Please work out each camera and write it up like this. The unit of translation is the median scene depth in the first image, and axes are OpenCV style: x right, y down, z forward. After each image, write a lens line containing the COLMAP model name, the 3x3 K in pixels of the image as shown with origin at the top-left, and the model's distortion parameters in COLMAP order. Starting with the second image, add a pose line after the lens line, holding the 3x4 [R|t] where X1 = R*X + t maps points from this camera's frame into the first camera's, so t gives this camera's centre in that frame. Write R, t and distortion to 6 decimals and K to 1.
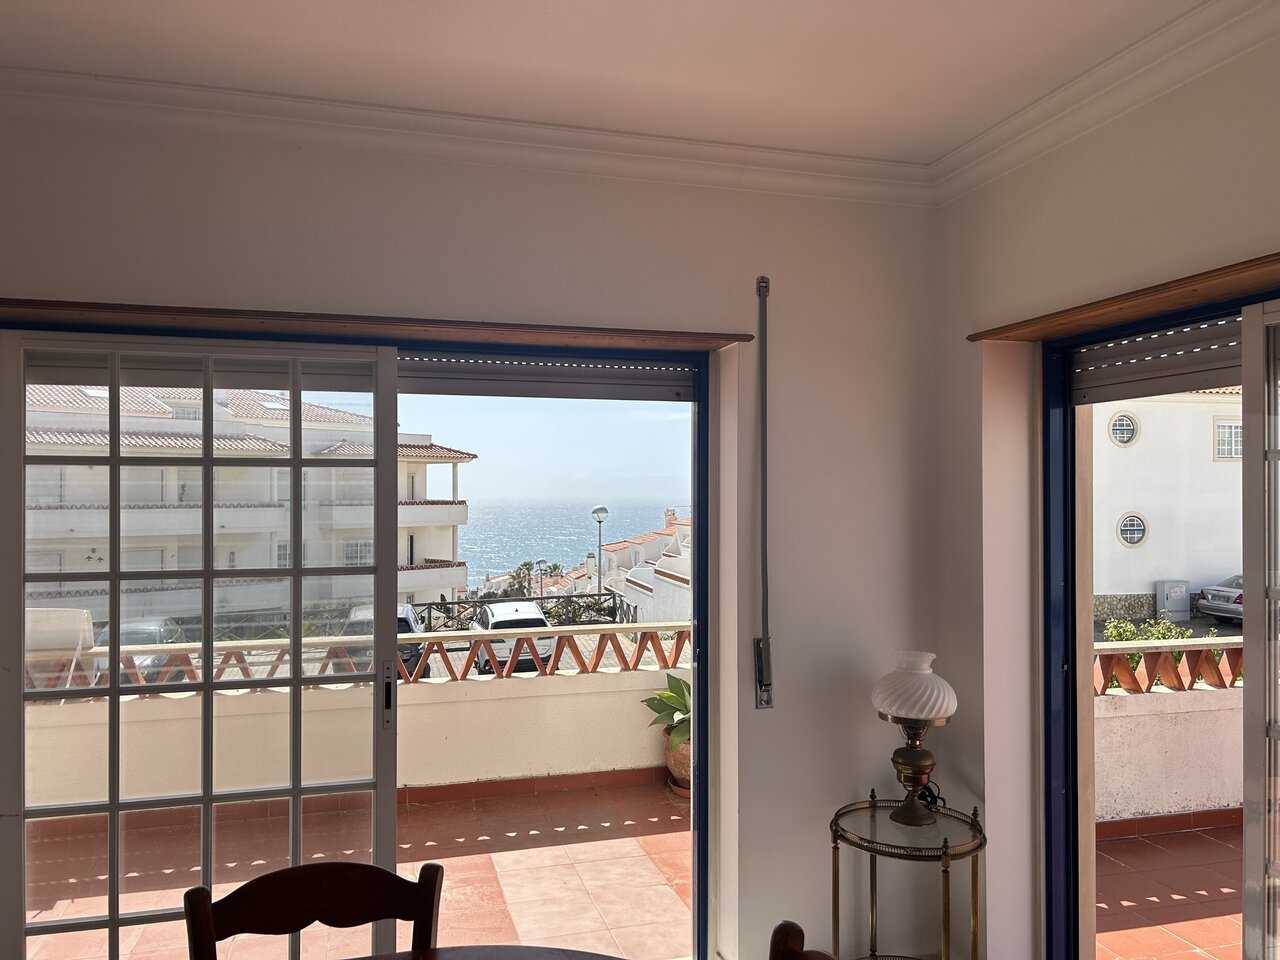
lens RADIAL K [[957.4, 0, 644.8], [0, 957.4, 482.5], [0, 0, 1]] dist [0.078227, -0.086329]
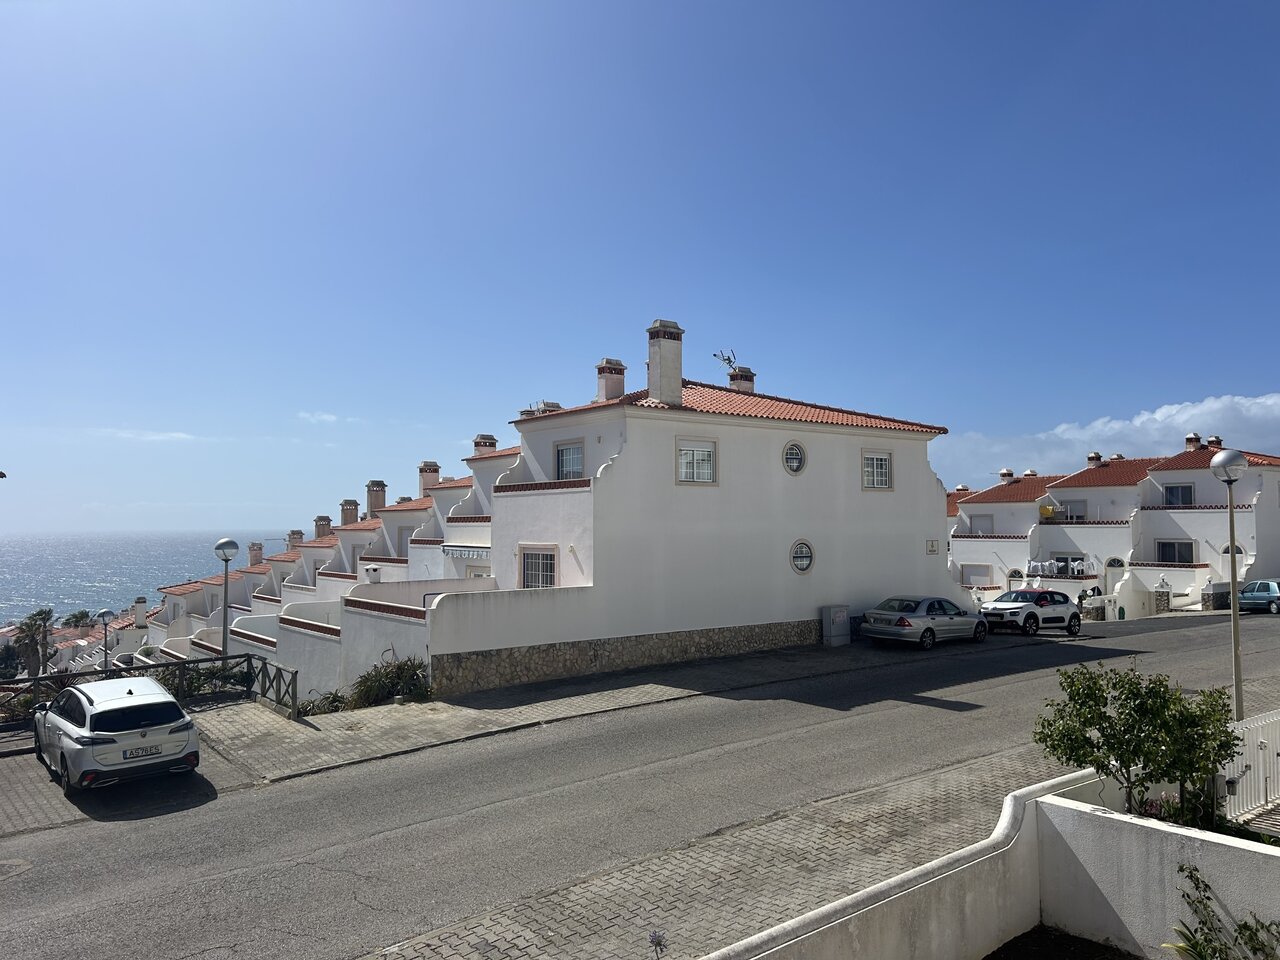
lens RADIAL K [[957.4, 0, 642.5], [0, 957.4, 476.0], [0, 0, 1]] dist [0.078227, -0.086329]
pose [[0.902892, 0.017514, 0.429511, -0.083397], [-0.001278, 0.999275, -0.038061, 0.002542], [-0.429866, 0.033816, 0.902259, 0.161165]]
